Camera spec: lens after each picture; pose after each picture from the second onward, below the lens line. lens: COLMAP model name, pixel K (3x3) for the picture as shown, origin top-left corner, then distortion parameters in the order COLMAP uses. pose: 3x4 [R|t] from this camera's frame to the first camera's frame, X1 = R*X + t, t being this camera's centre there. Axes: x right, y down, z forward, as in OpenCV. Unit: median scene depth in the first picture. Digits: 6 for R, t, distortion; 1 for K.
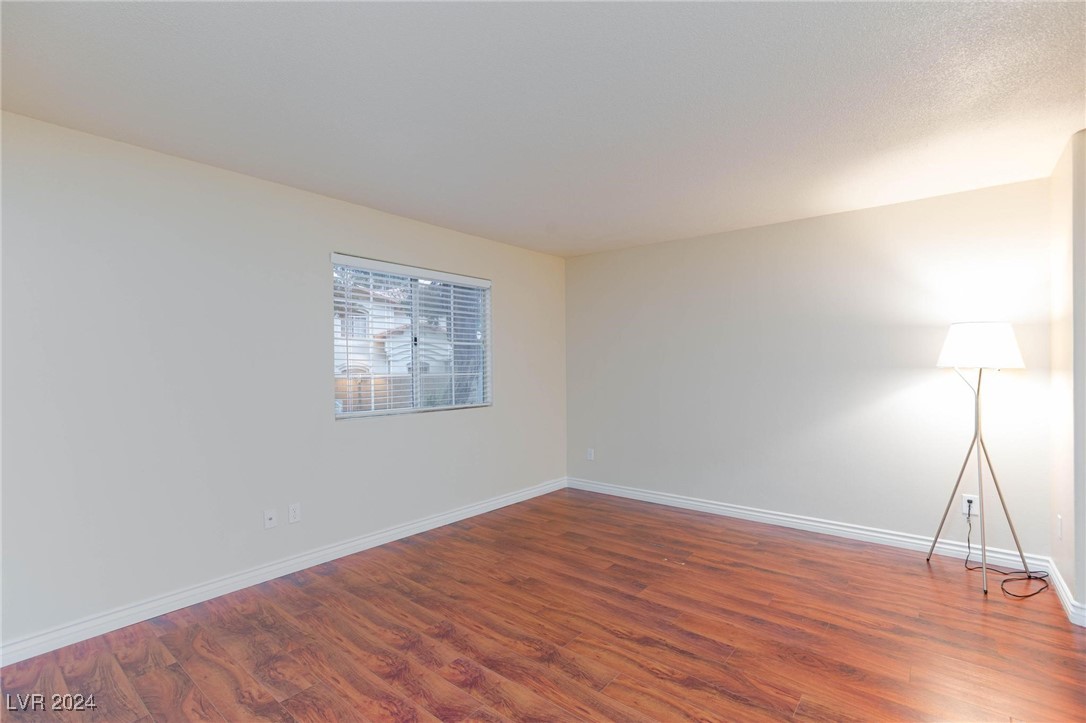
lens RADIAL K [[497.9, 0, 539.9], [0, 497.9, 361.5], [0, 0, 1]] dist [-0.027782, 0.013134]
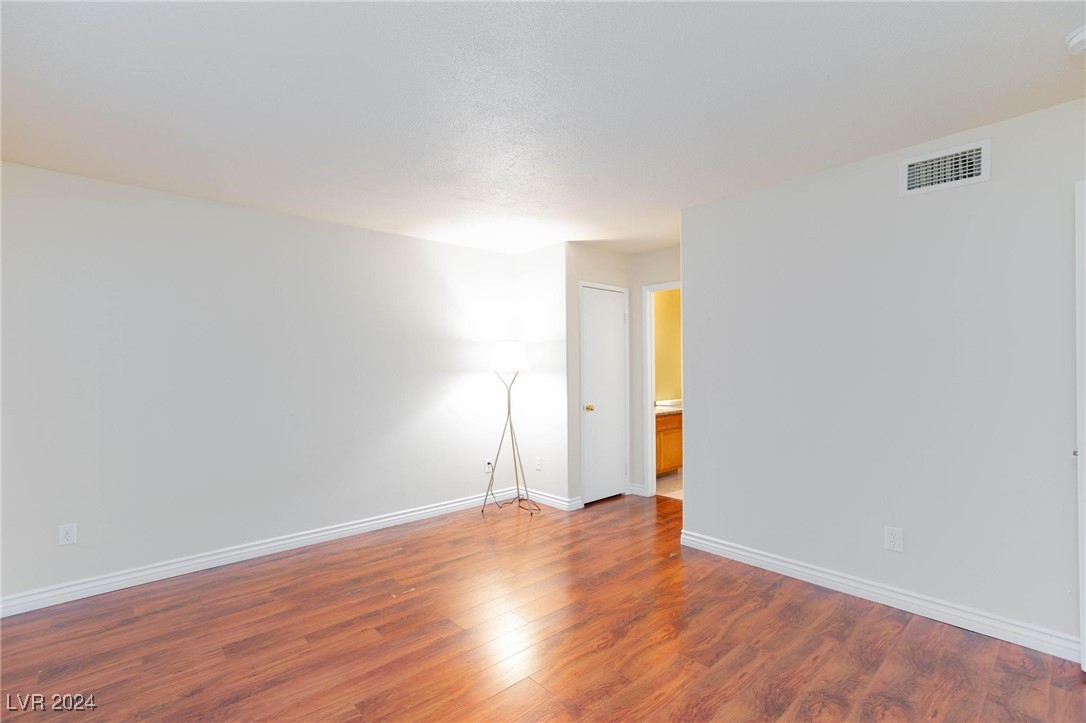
lens RADIAL K [[497.9, 0, 542.4], [0, 497.9, 358.2], [0, 0, 1]] dist [-0.027782, 0.013134]
pose [[0.145583, 0.022027, 0.989101, -0.683659], [-0.000153, 0.999753, -0.022242, 0.005238], [-0.989346, 0.003087, 0.145551, 0.739336]]
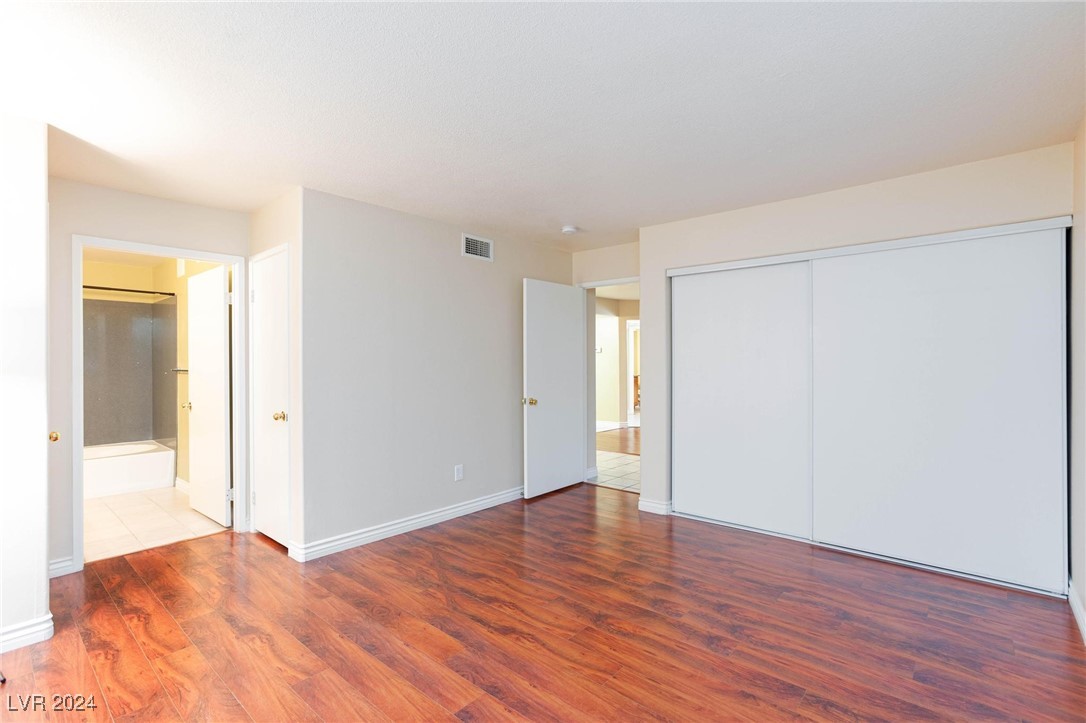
lens RADIAL K [[497.9, 0, 538.9], [0, 497.9, 362.9], [0, 0, 1]] dist [-0.027782, 0.013134]
pose [[-0.999225, 0.010924, 0.037811, 0.087718], [0.010846, 0.999939, -0.002279, 0.011513], [-0.037833, -0.001867, -0.999282, 1.712624]]
